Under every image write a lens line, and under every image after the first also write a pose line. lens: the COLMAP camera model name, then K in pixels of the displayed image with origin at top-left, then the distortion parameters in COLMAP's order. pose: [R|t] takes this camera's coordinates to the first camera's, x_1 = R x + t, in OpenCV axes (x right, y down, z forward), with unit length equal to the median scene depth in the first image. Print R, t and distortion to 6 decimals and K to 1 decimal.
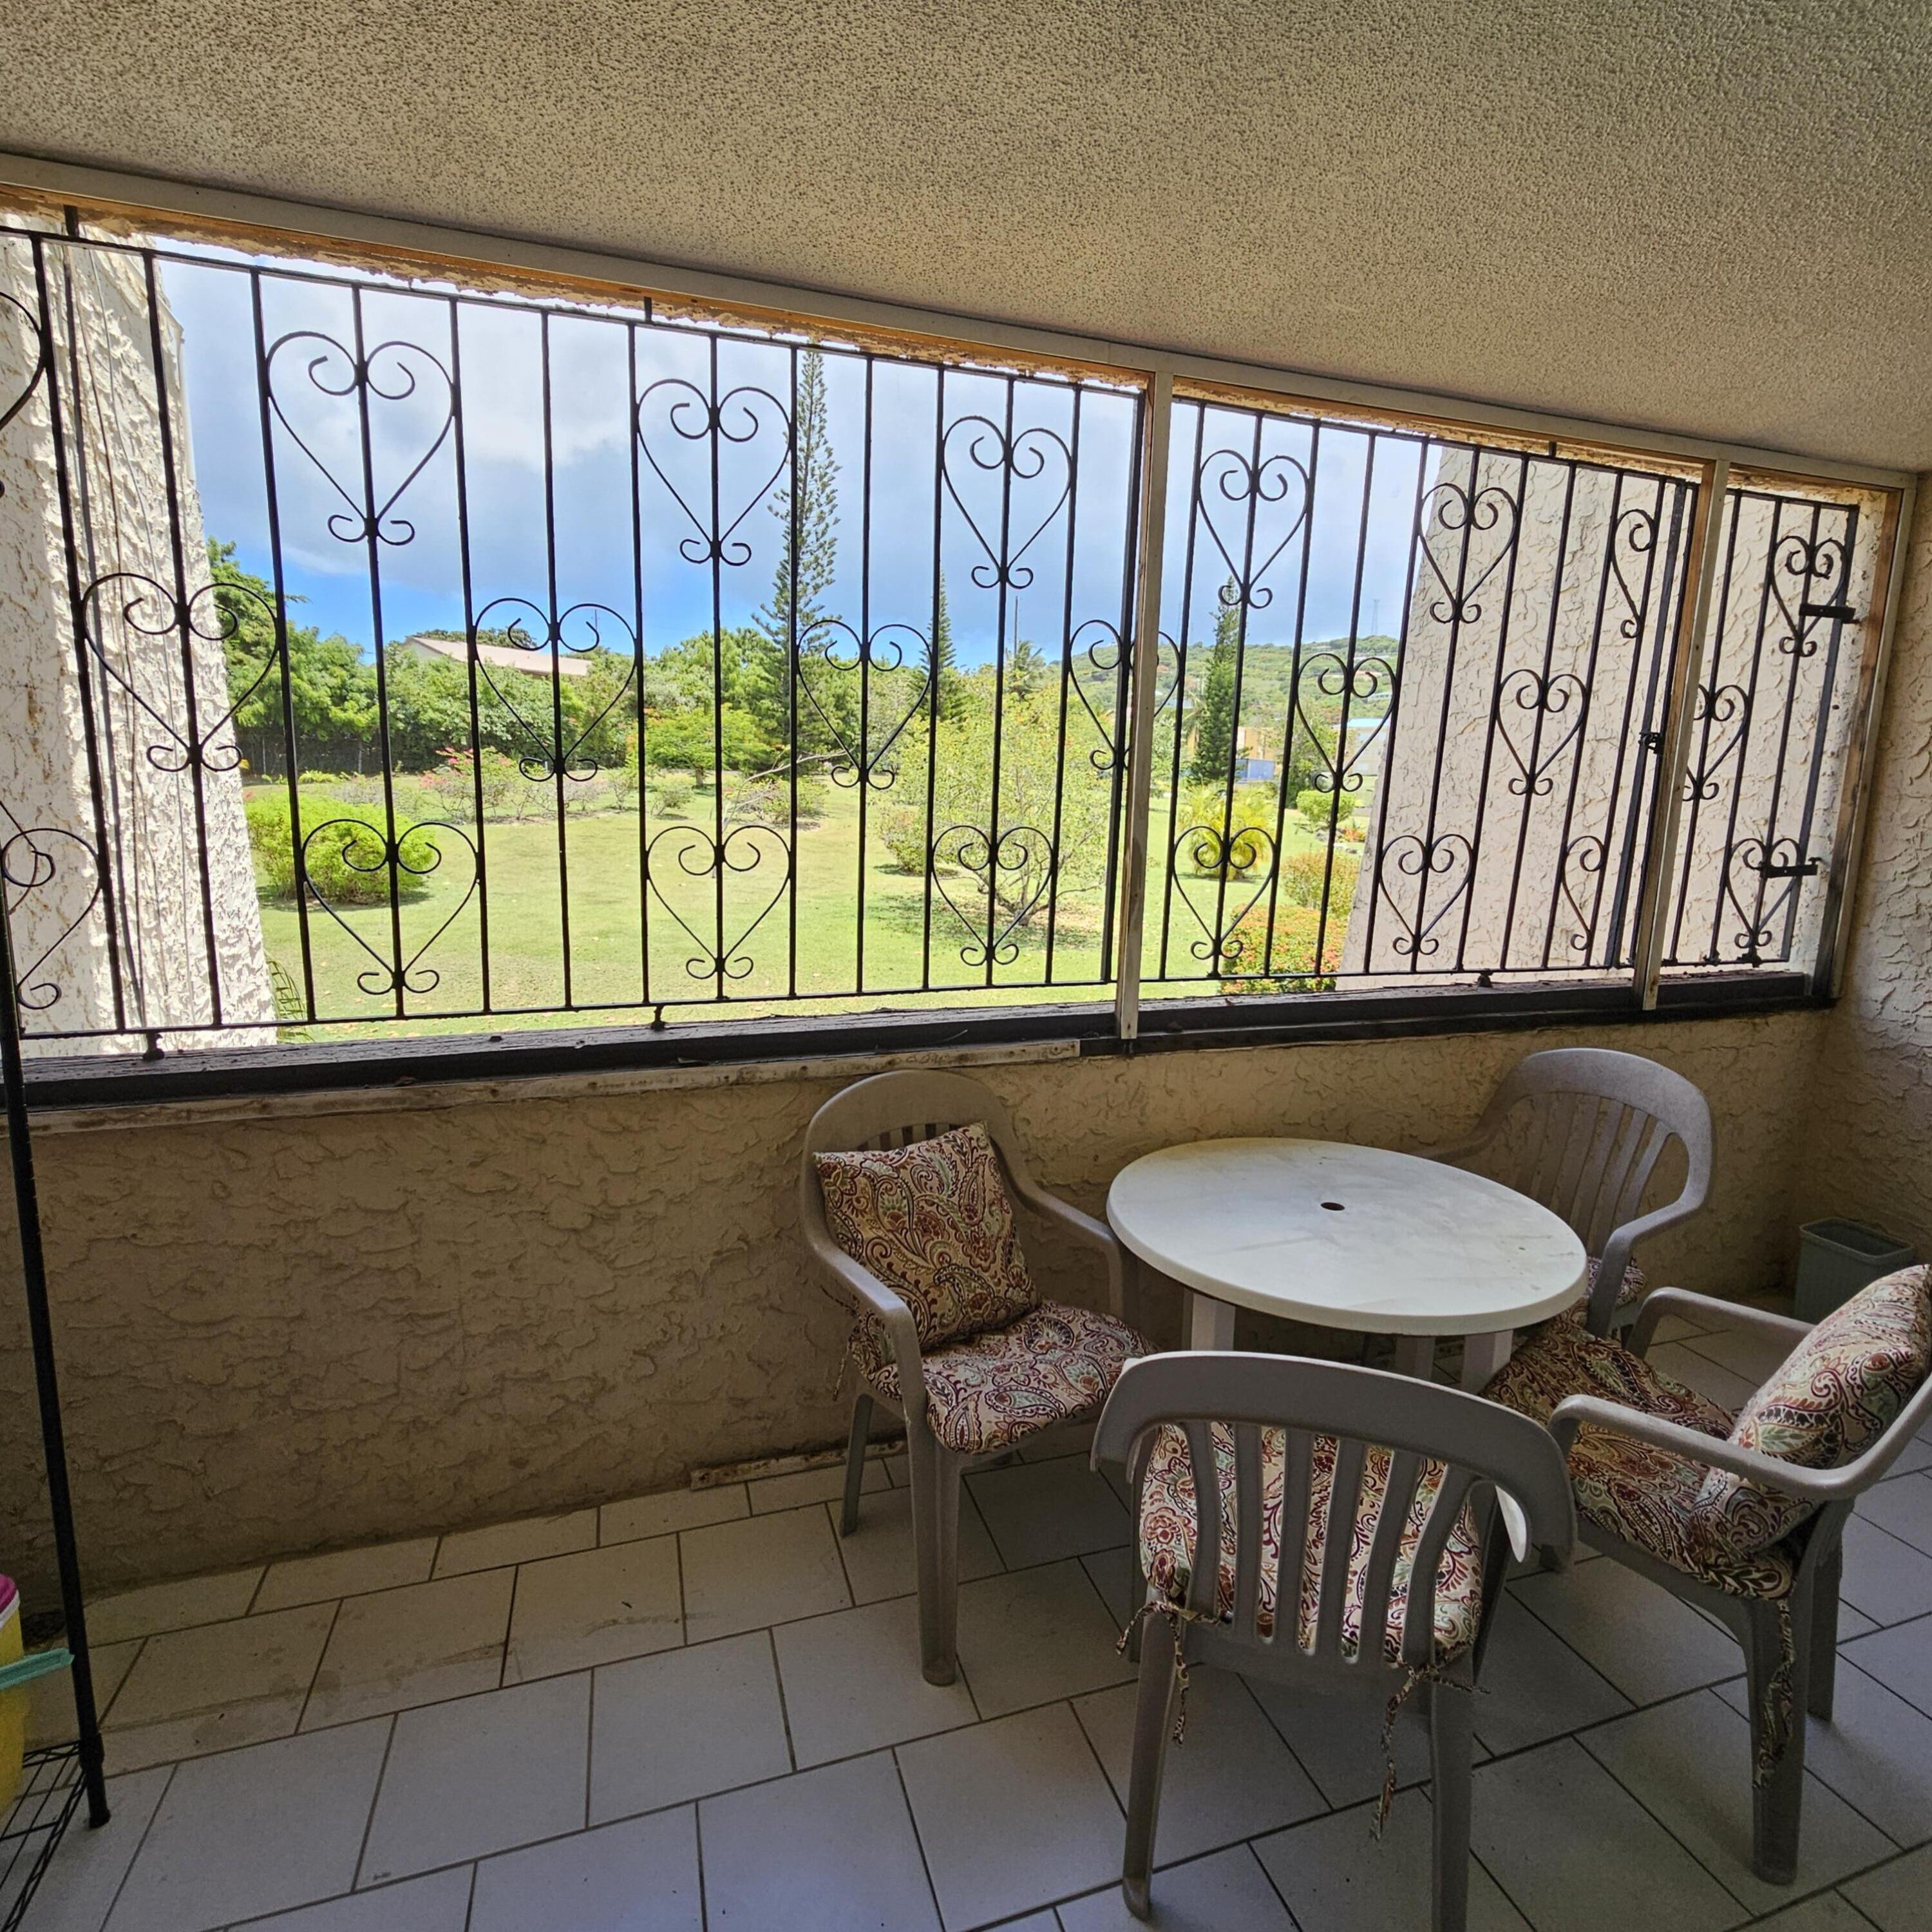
lens RADIAL K [[1051.1, 0, 973.9], [0, 1051.1, 969.0], [0, 0, 1]] dist [-0.007441, 0.014615]
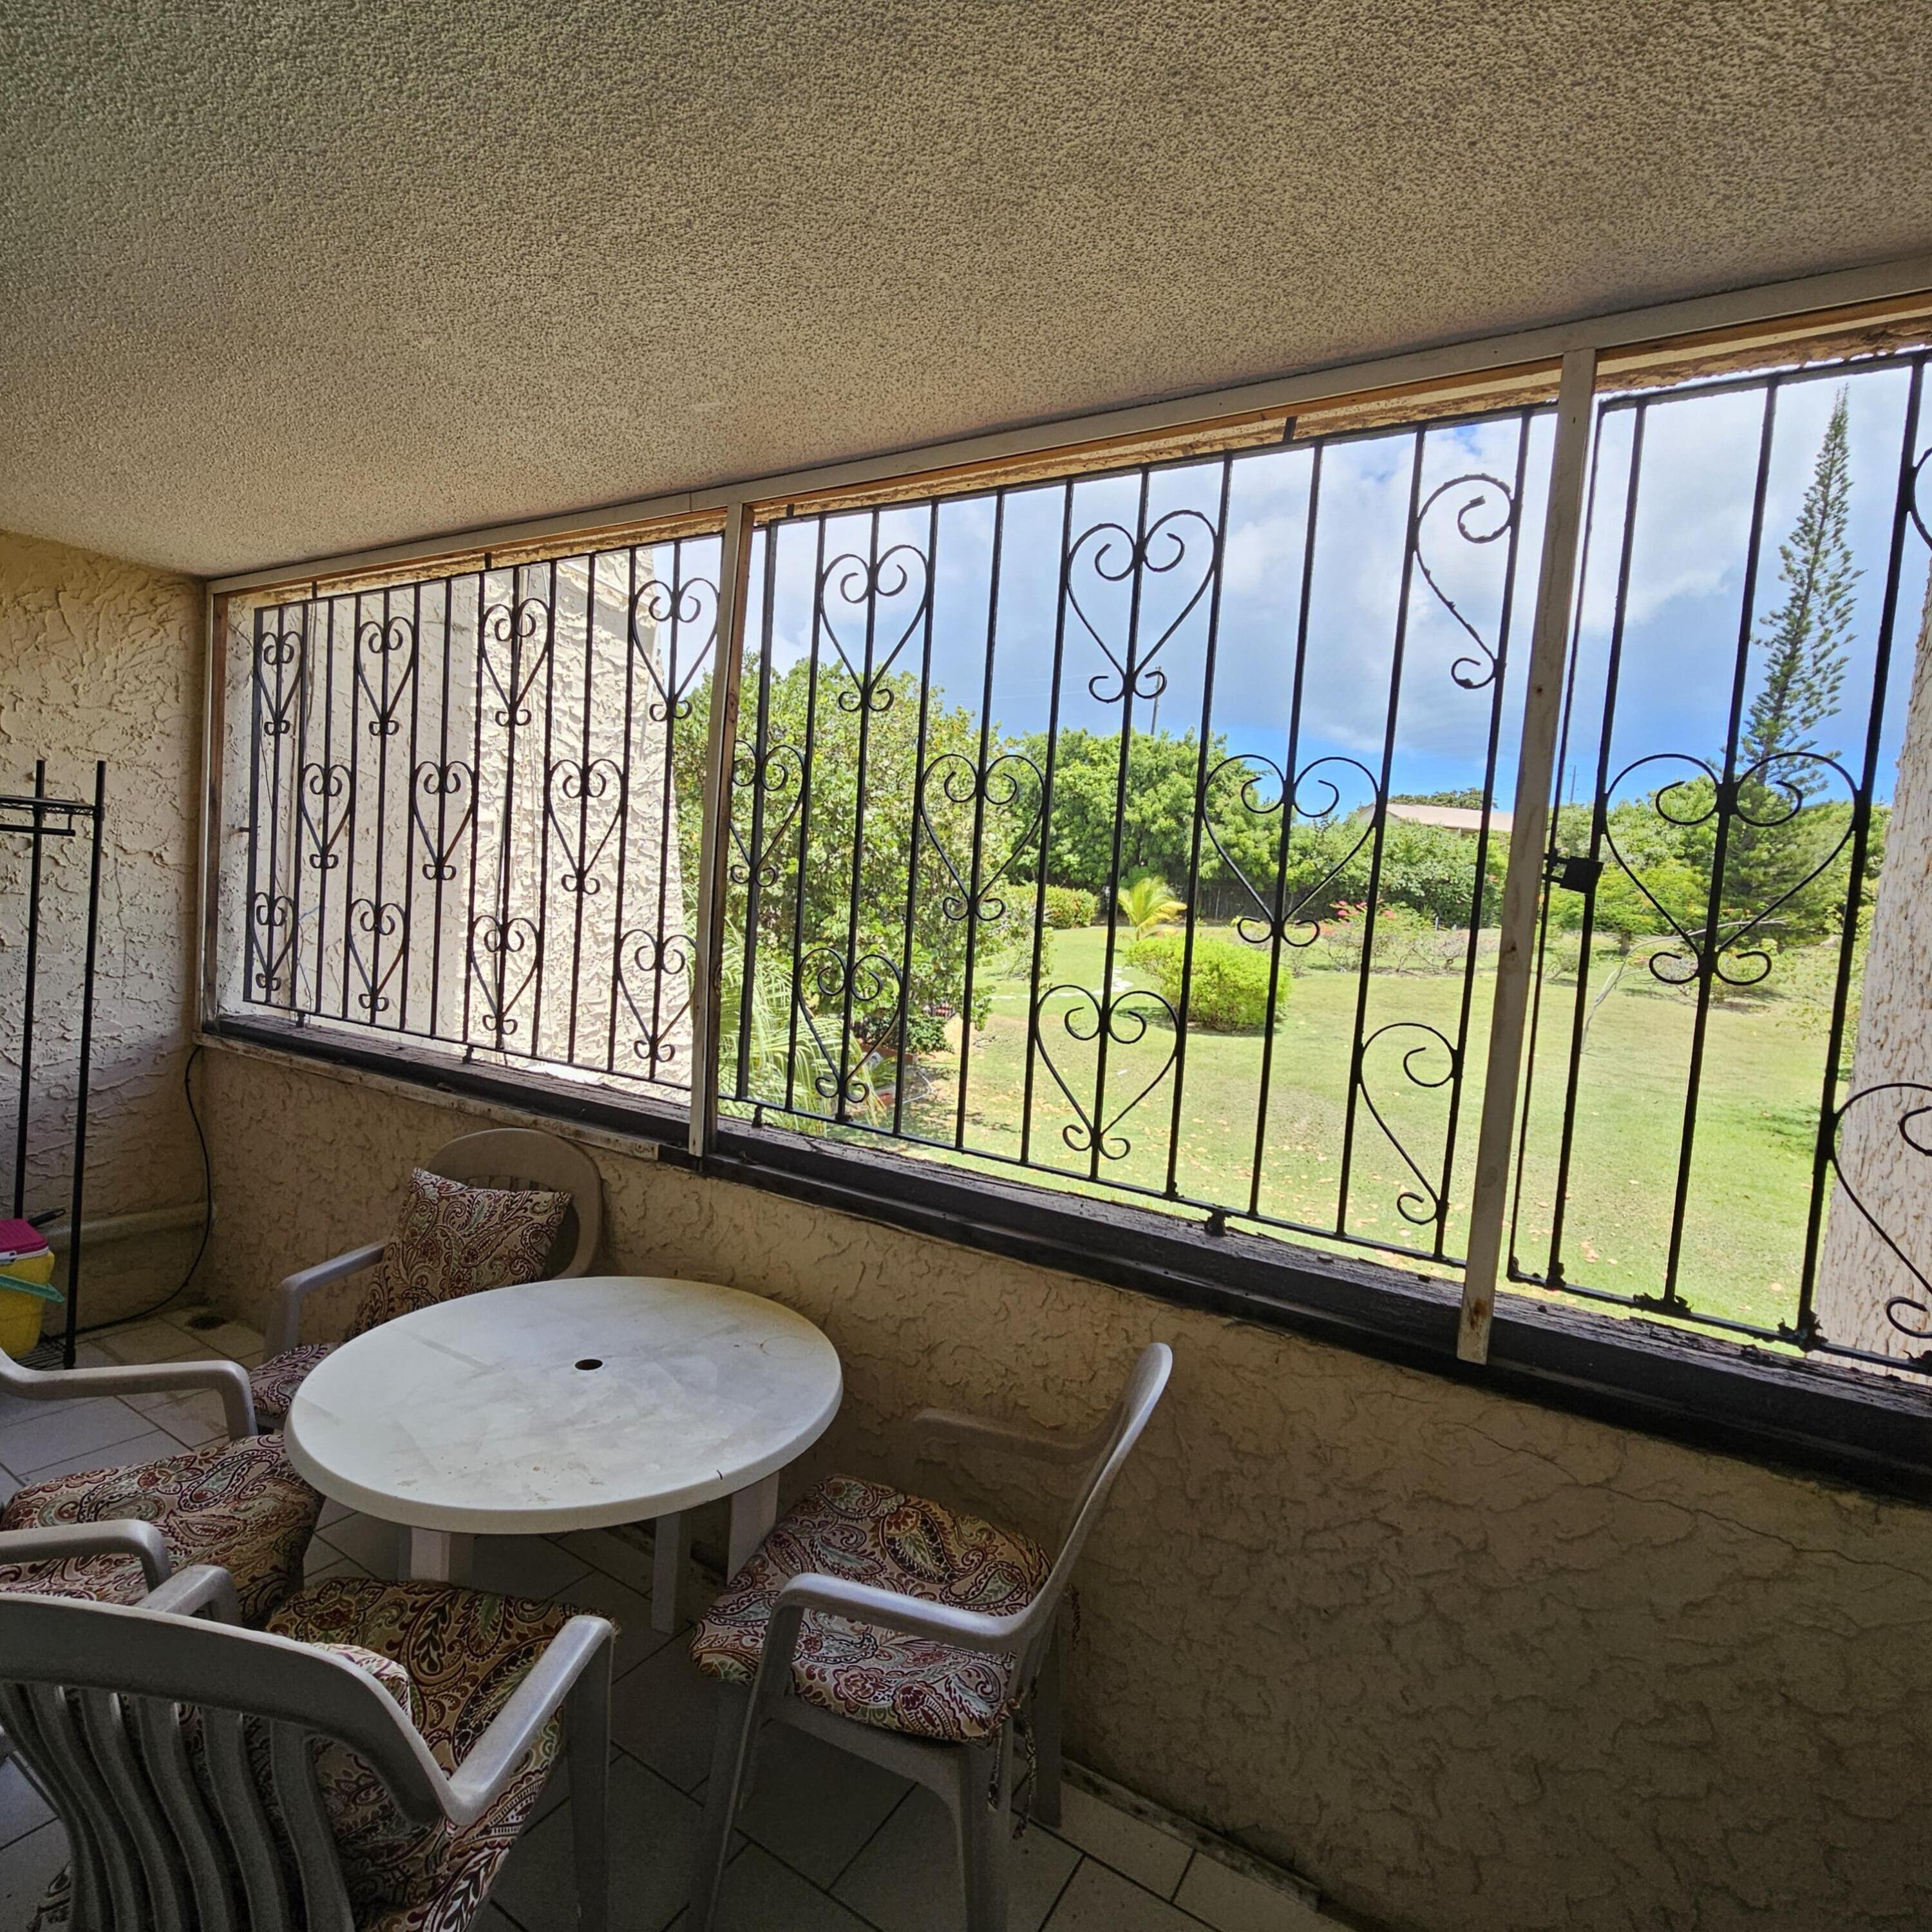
lens RADIAL K [[1051.1, 0, 973.9], [0, 1051.1, 969.0], [0, 0, 1]] dist [-0.007441, 0.014615]
pose [[0.654437, 0.076356, -0.752251, 0.868178], [-0.185741, 0.980637, -0.062051, -0.075535], [0.732947, 0.180333, 0.655948, 0.439179]]
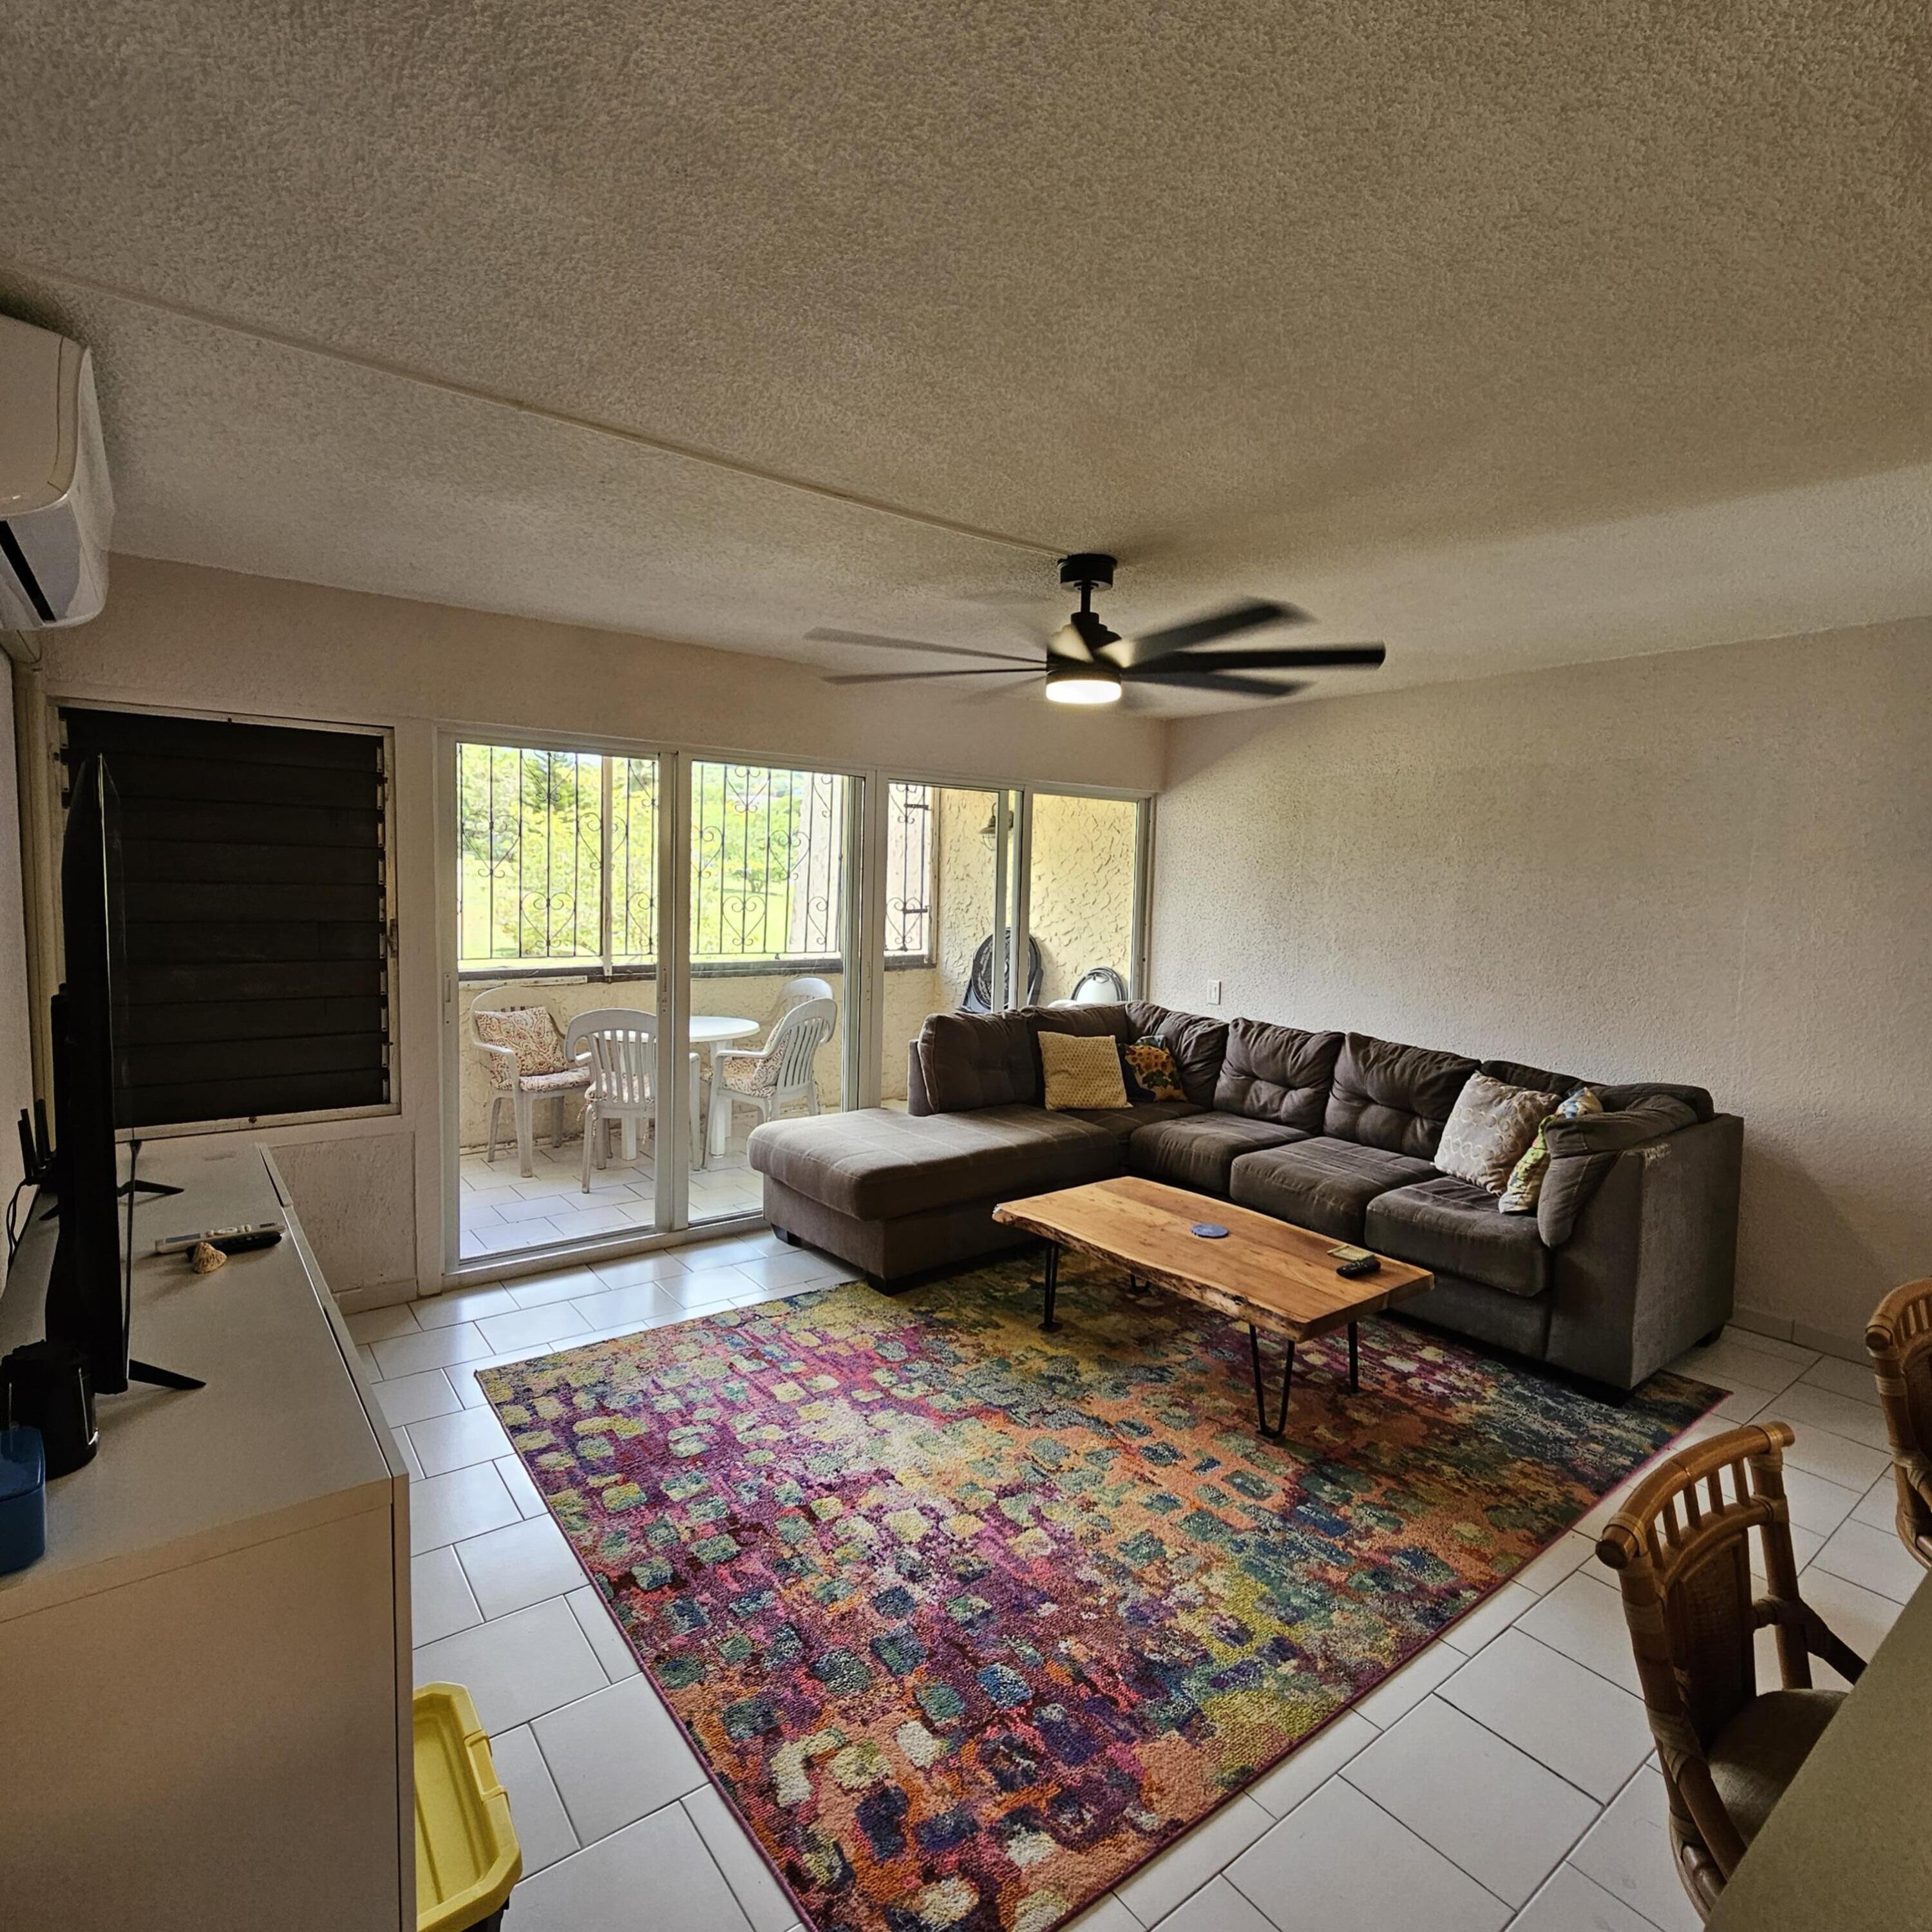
lens RADIAL K [[1051.1, 0, 973.9], [0, 1051.1, 969.0], [0, 0, 1]] dist [-0.007441, 0.014615]
pose [[0.944211, -0.025100, 0.328383, 0.125937], [0.046828, 0.997193, -0.058423, 0.201984], [-0.325995, 0.070541, 0.942736, -1.415548]]
